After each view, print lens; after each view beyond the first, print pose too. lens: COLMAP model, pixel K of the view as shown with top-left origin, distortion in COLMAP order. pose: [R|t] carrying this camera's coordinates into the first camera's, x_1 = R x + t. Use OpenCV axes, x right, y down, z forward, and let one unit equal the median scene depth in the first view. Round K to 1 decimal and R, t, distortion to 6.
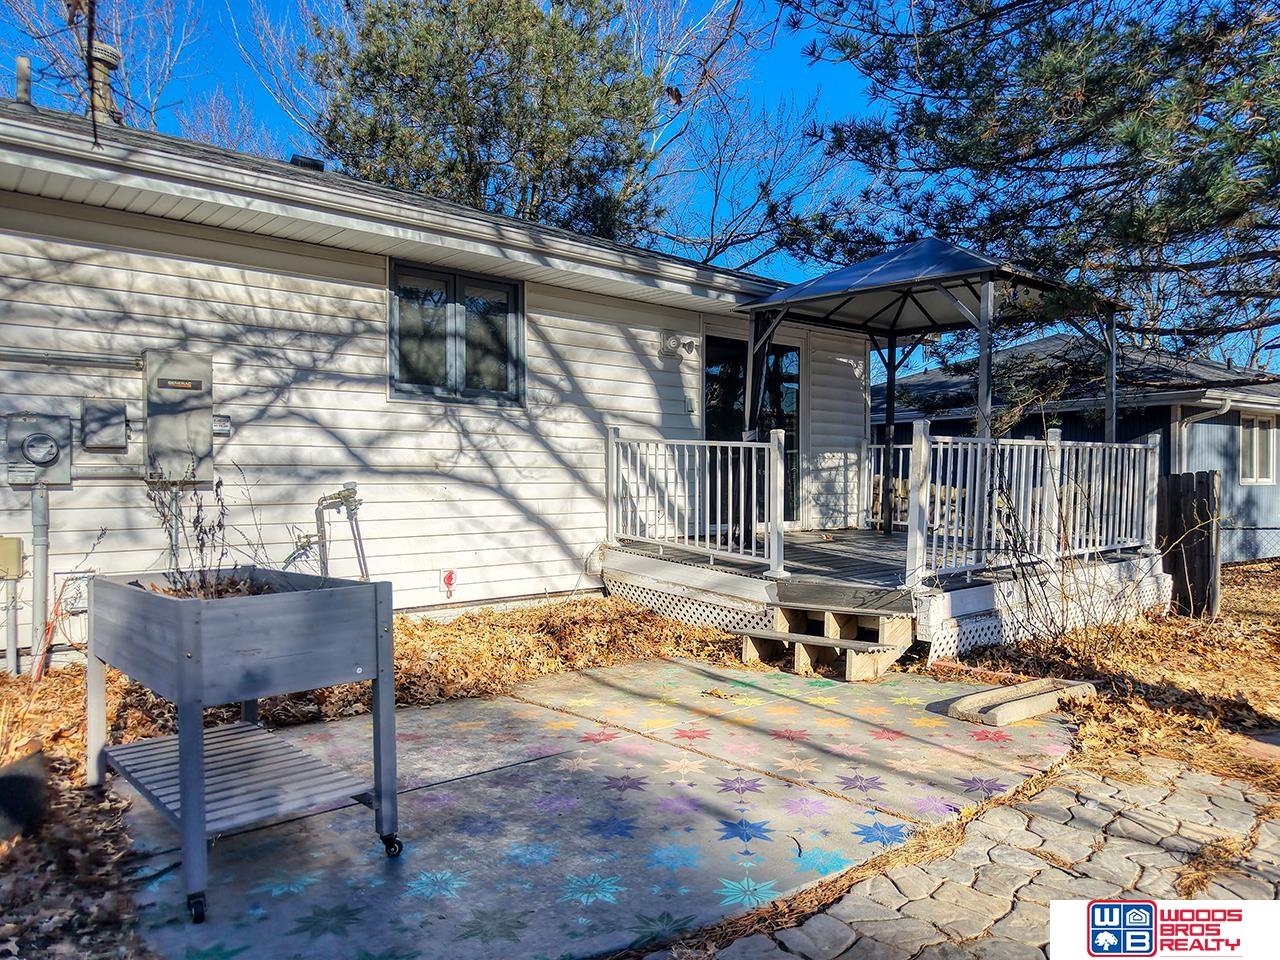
lens RADIAL K [[876.2, 0, 626.8], [0, 876.2, 481.2], [0, 0, 1]] dist [0.019902, -0.027826]
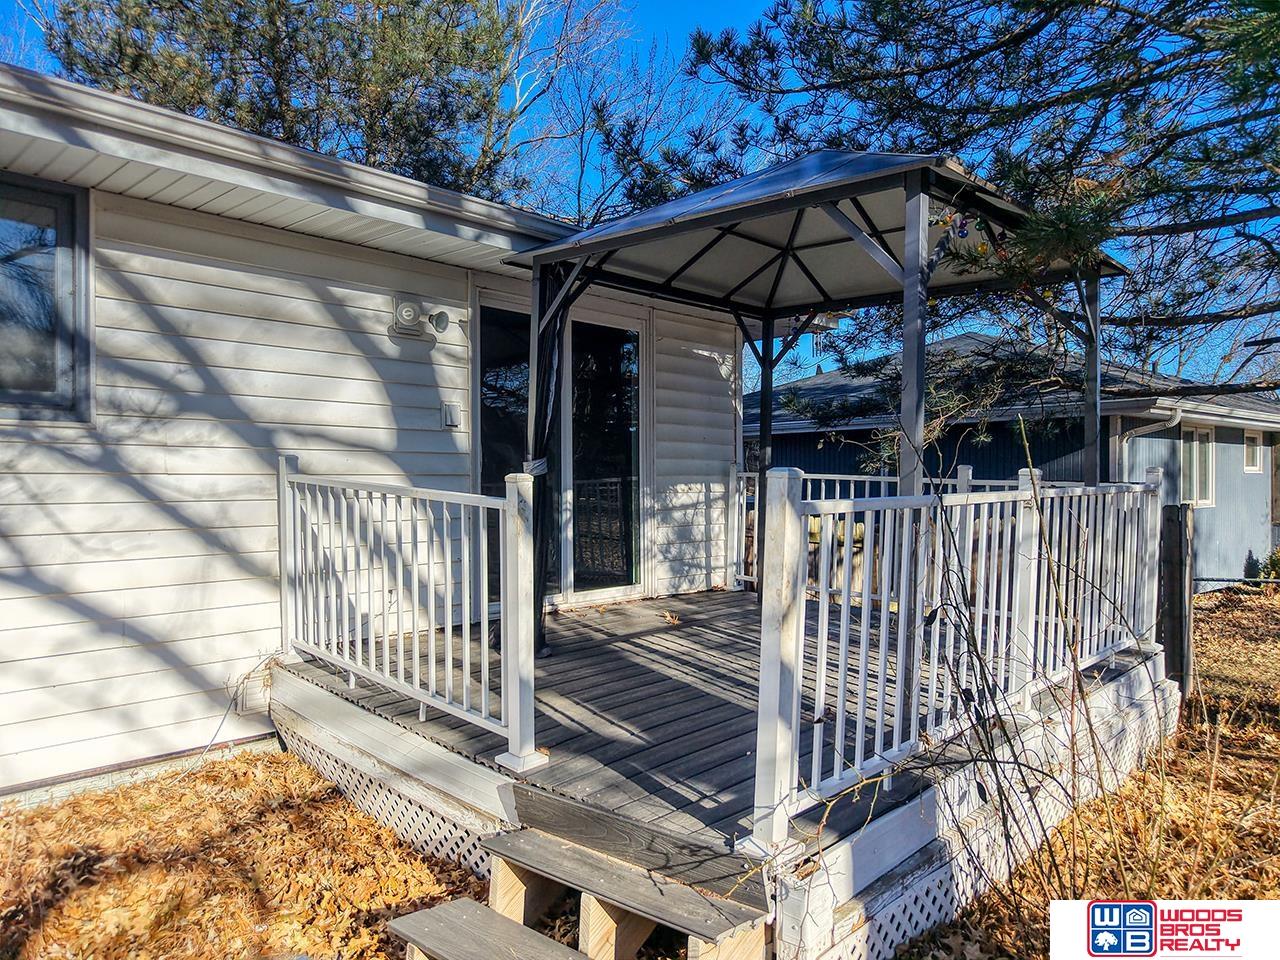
lens RADIAL K [[876.2, 0, 641.8], [0, 876.2, 481.1], [0, 0, 1]] dist [0.019902, -0.027826]
pose [[0.992991, -0.002978, 0.118154, 0.143461], [0.003150, 0.999994, -0.001266, -0.042196], [-0.118150, 0.001629, 0.992994, 0.387435]]
